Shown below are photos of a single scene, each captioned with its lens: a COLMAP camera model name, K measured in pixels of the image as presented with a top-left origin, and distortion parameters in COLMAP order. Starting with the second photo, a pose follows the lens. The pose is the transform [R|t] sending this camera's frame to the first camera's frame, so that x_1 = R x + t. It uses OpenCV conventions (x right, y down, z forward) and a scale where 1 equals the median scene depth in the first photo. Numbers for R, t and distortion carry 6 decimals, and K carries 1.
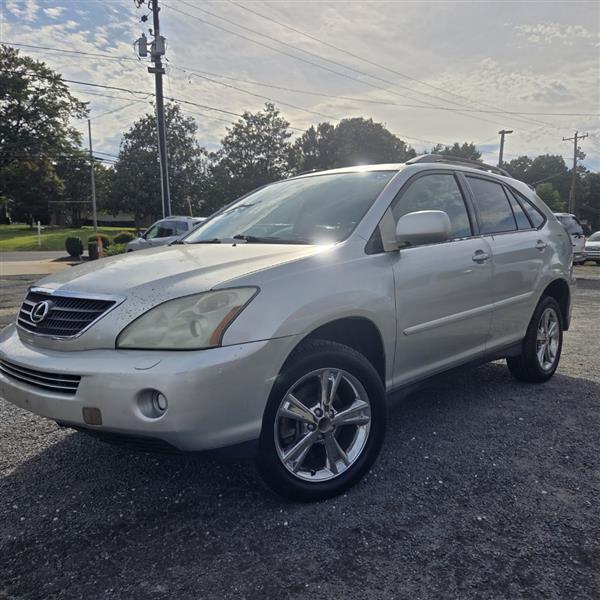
lens RADIAL K [[544.3, 0, 295.2], [0, 544.3, 314.0], [0, 0, 1]] dist [0.038381, 0.000000]
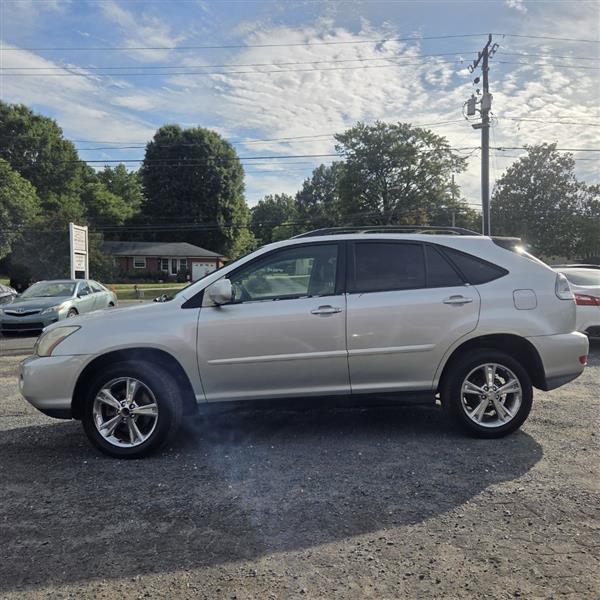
lens RADIAL K [[544.3, 0, 303.8], [0, 544.3, 338.3], [0, 0, 1]] dist [0.038381, 0.000000]
pose [[0.766110, 0.048914, -0.640846, 0.172380], [-0.070366, 0.997489, -0.007985, -0.004946], [0.638846, 0.051211, 0.767628, 0.007905]]
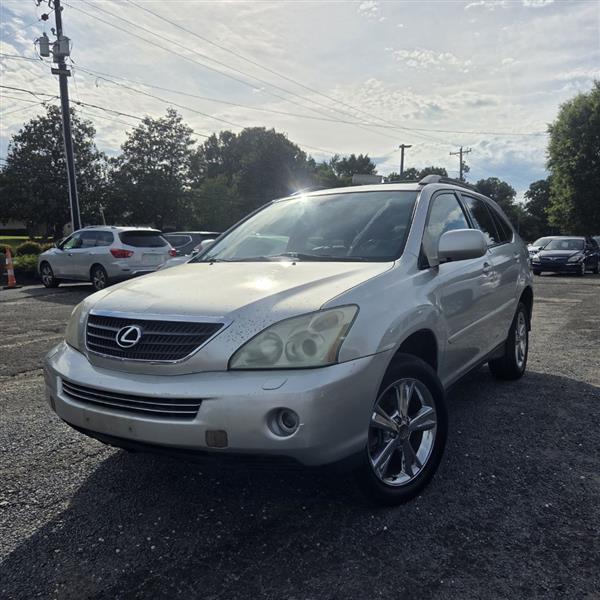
lens RADIAL K [[544.3, 0, 298.0], [0, 544.3, 308.3], [0, 0, 1]] dist [0.038381, 0.000000]
pose [[0.982166, -0.030845, 0.185467, -0.039017], [0.034958, 0.999209, -0.018948, -0.002811], [-0.184736, 0.025094, 0.982468, -0.002026]]
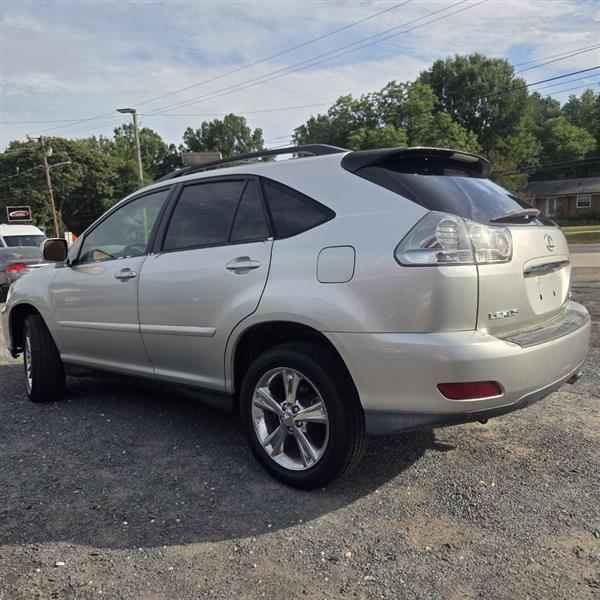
lens RADIAL K [[544.3, 0, 299.4], [0, 544.3, 331.1], [0, 0, 1]] dist [0.038381, 0.000000]
pose [[0.042314, 0.155323, -0.986957, 0.217791], [-0.094647, 0.984022, 0.150804, -0.029585], [0.994611, 0.087032, 0.056338, 0.204180]]
